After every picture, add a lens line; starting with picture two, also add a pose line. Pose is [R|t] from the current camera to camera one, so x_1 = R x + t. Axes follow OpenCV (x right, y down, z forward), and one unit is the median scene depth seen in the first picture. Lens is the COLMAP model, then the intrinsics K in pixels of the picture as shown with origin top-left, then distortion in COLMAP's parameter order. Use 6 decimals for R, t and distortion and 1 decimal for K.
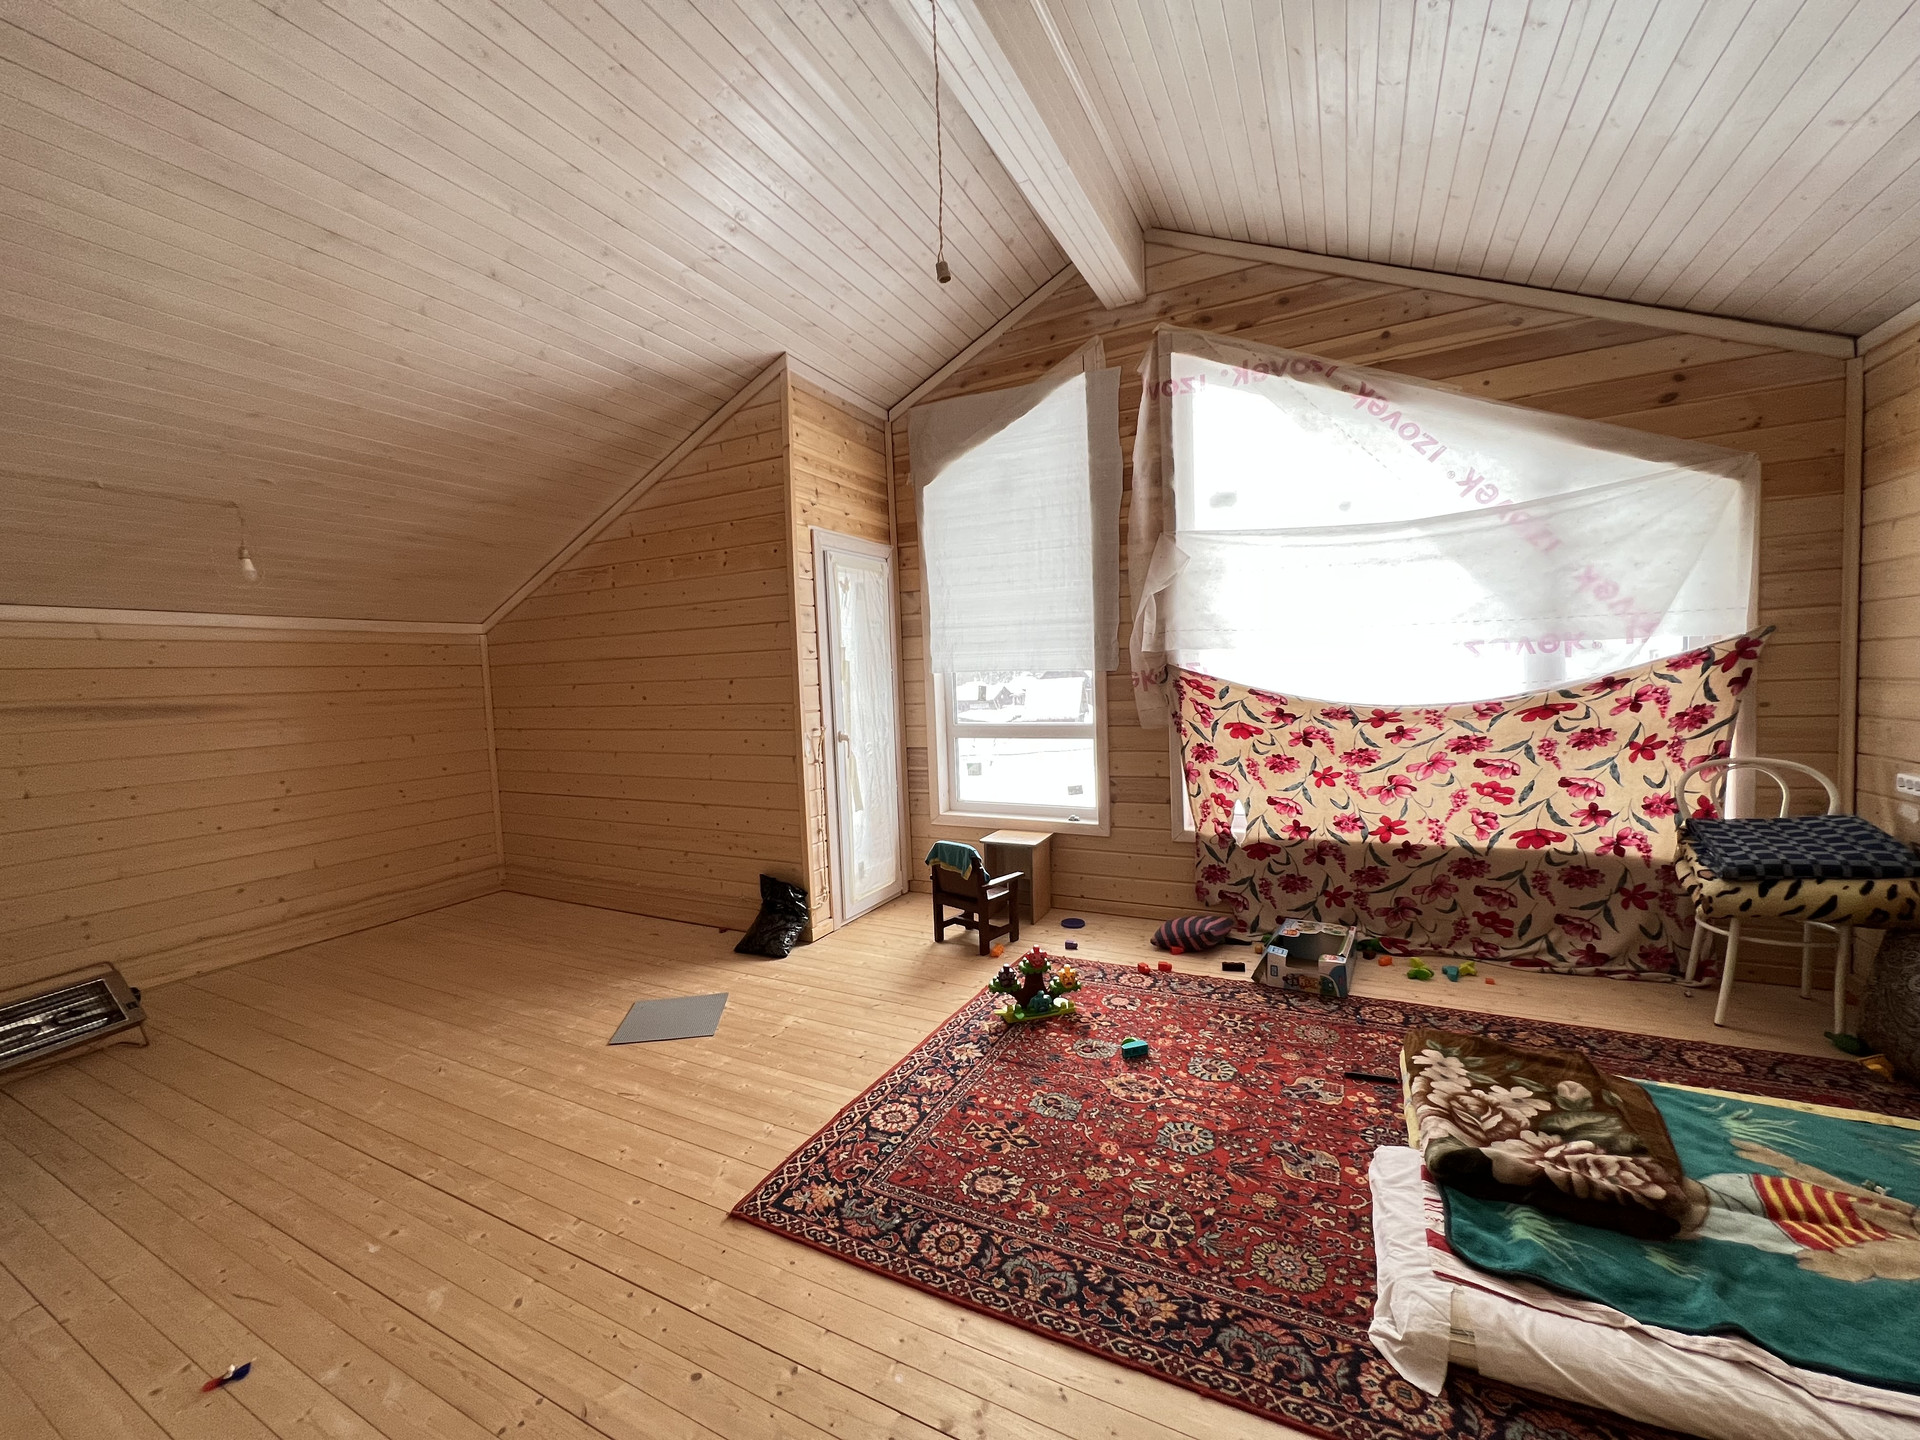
lens RADIAL K [[763.8, 0, 948.6], [0, 763.8, 720.0], [0, 0, 1]] dist [0.000729, 0.000027]
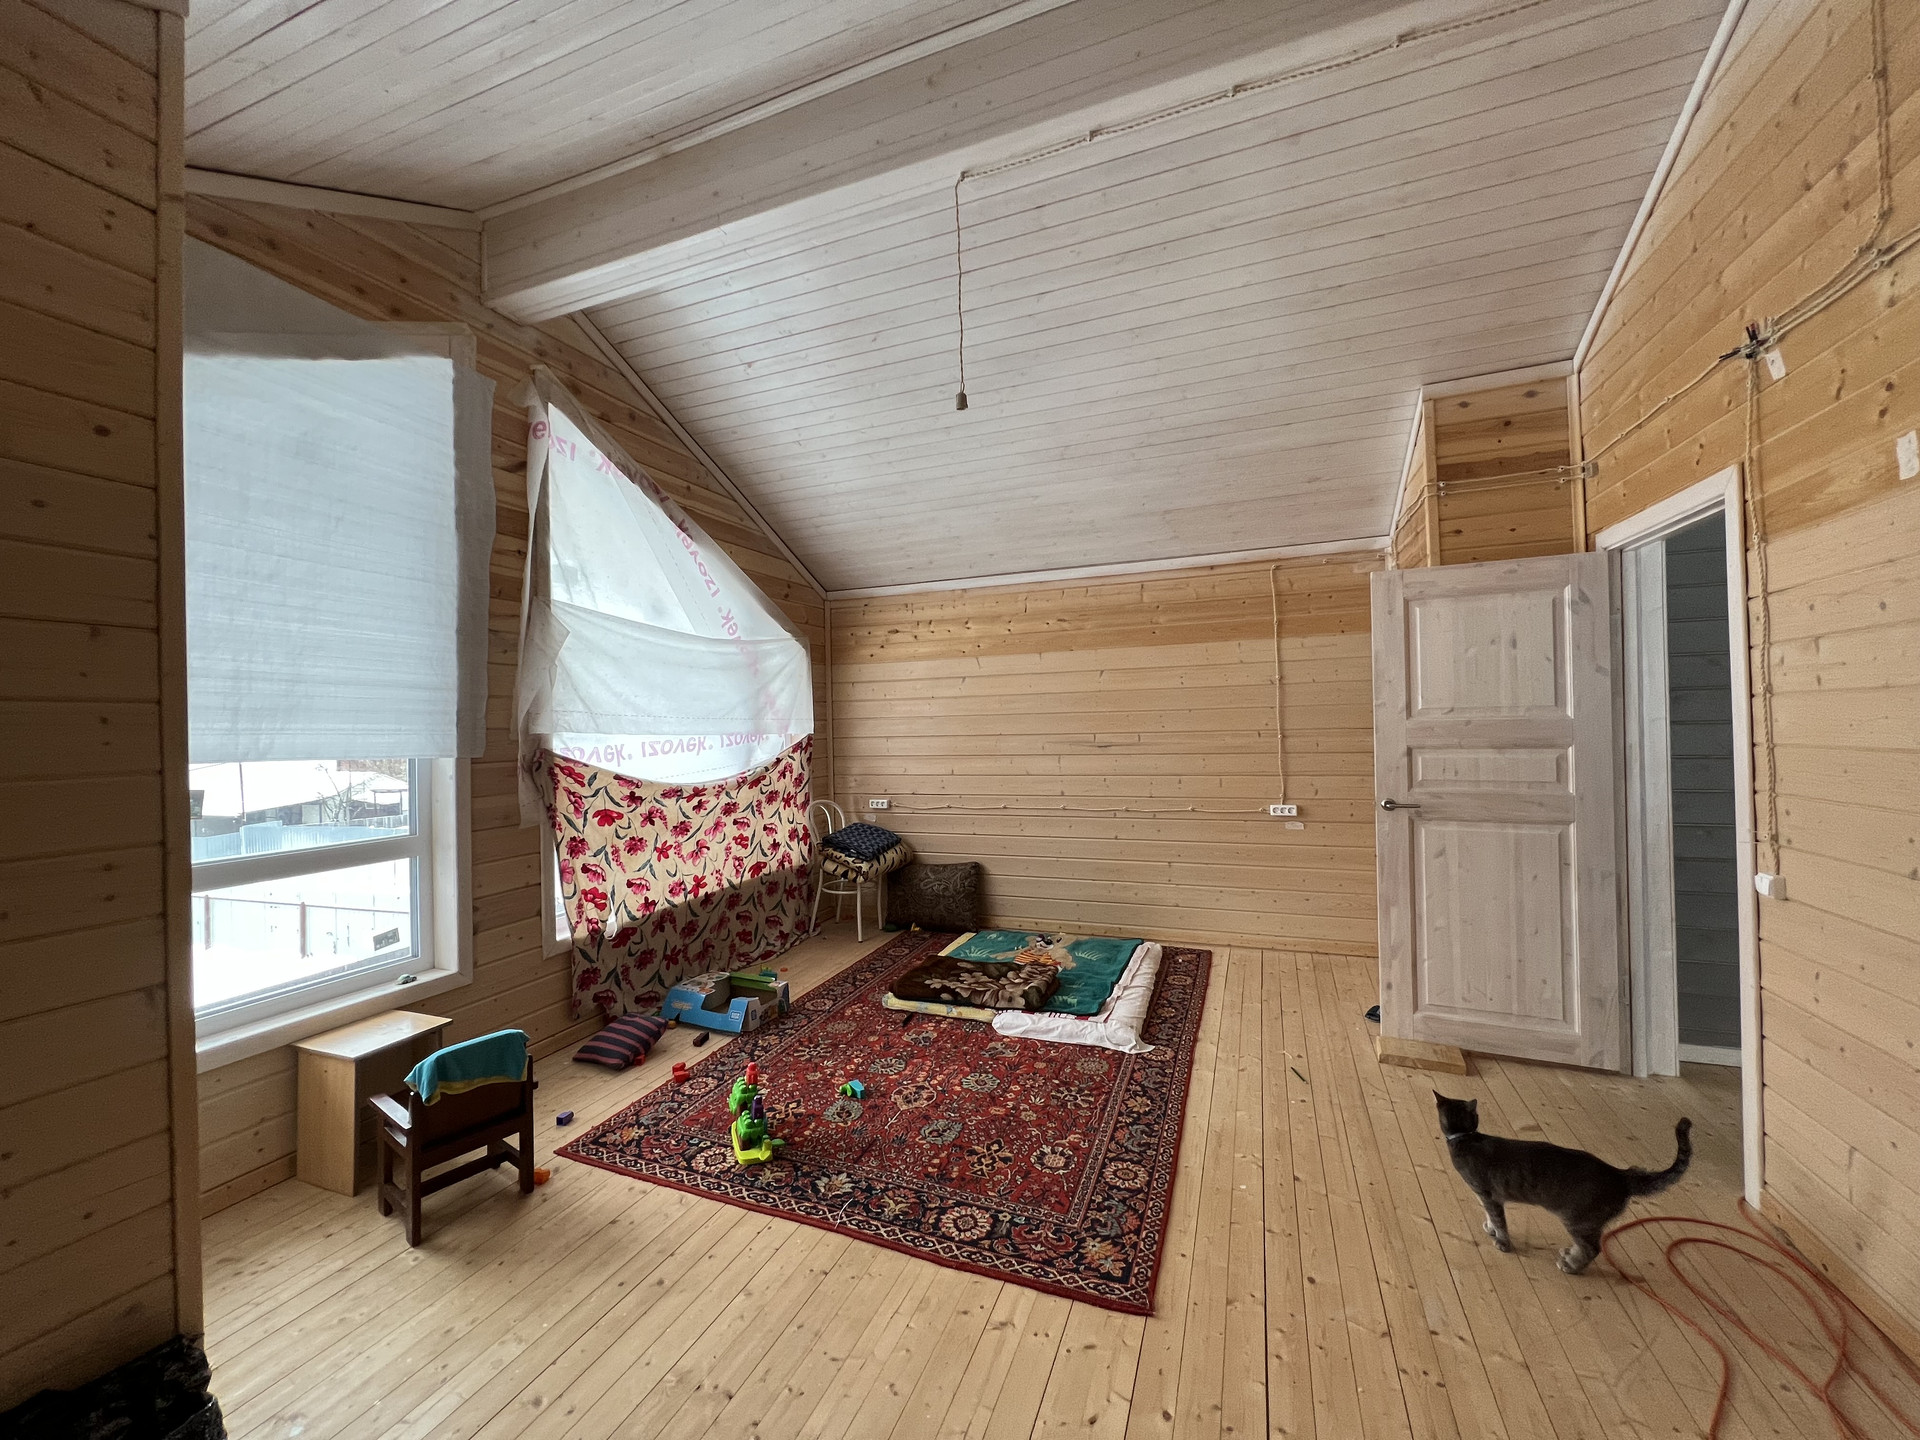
lens RADIAL K [[763.8, 0, 951.5], [0, 763.8, 719.4], [0, 0, 1]] dist [0.000729, 0.000027]
pose [[-0.095382, 0.045571, 0.994397, -0.710031], [0.081668, 0.995942, -0.037808, -0.042570], [-0.992085, 0.077604, -0.098716, 0.731646]]
